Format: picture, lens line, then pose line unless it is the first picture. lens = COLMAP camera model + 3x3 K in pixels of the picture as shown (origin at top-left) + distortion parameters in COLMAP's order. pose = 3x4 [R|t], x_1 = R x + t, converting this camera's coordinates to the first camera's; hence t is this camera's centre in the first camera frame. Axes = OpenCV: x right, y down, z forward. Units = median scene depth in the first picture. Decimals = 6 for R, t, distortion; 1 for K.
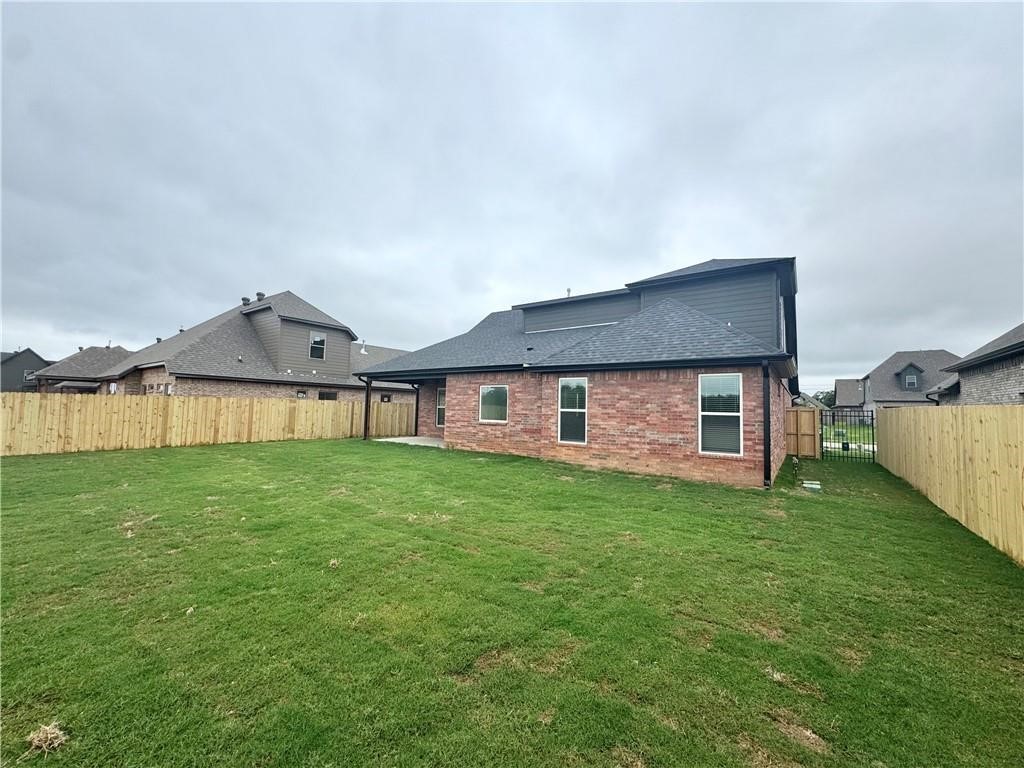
lens RADIAL K [[408.0, 0, 505.2], [0, 408.0, 386.2], [0, 0, 1]] dist [0.000357, -0.000333]
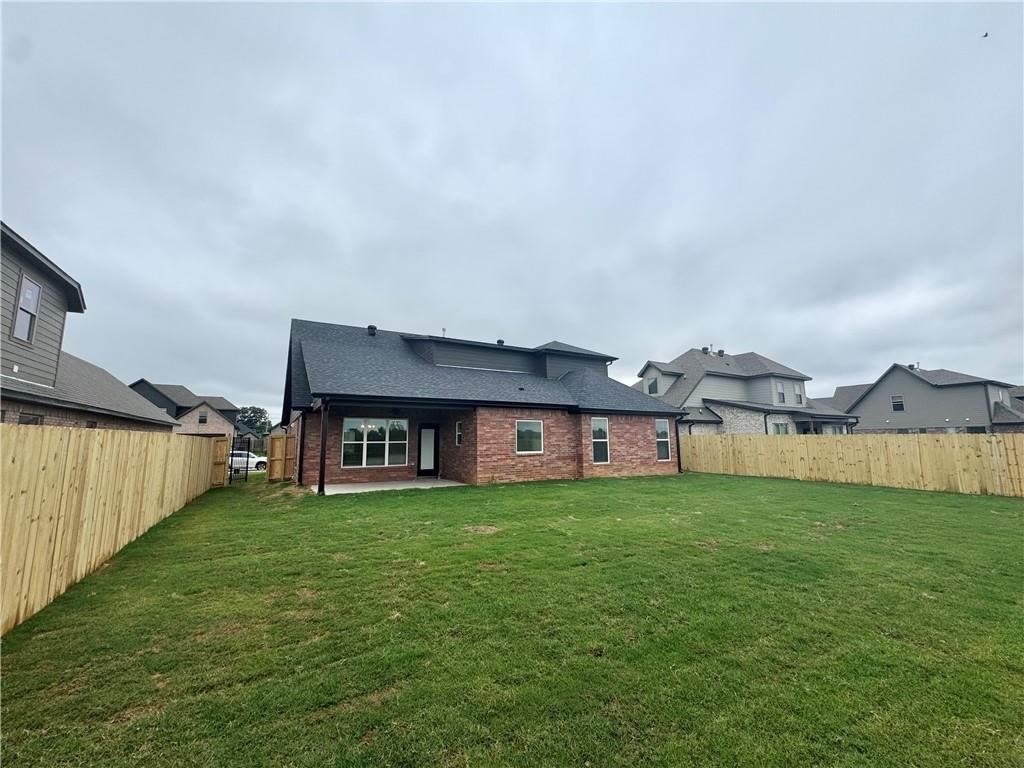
lens RADIAL K [[408.0, 0, 506.4], [0, 408.0, 383.7], [0, 0, 1]] dist [0.000357, -0.000333]
pose [[0.402964, 0.101430, 0.909578, -1.168316], [-0.032773, 0.994802, -0.096415, 0.008643], [-0.914629, 0.009042, 0.404193, 0.644777]]
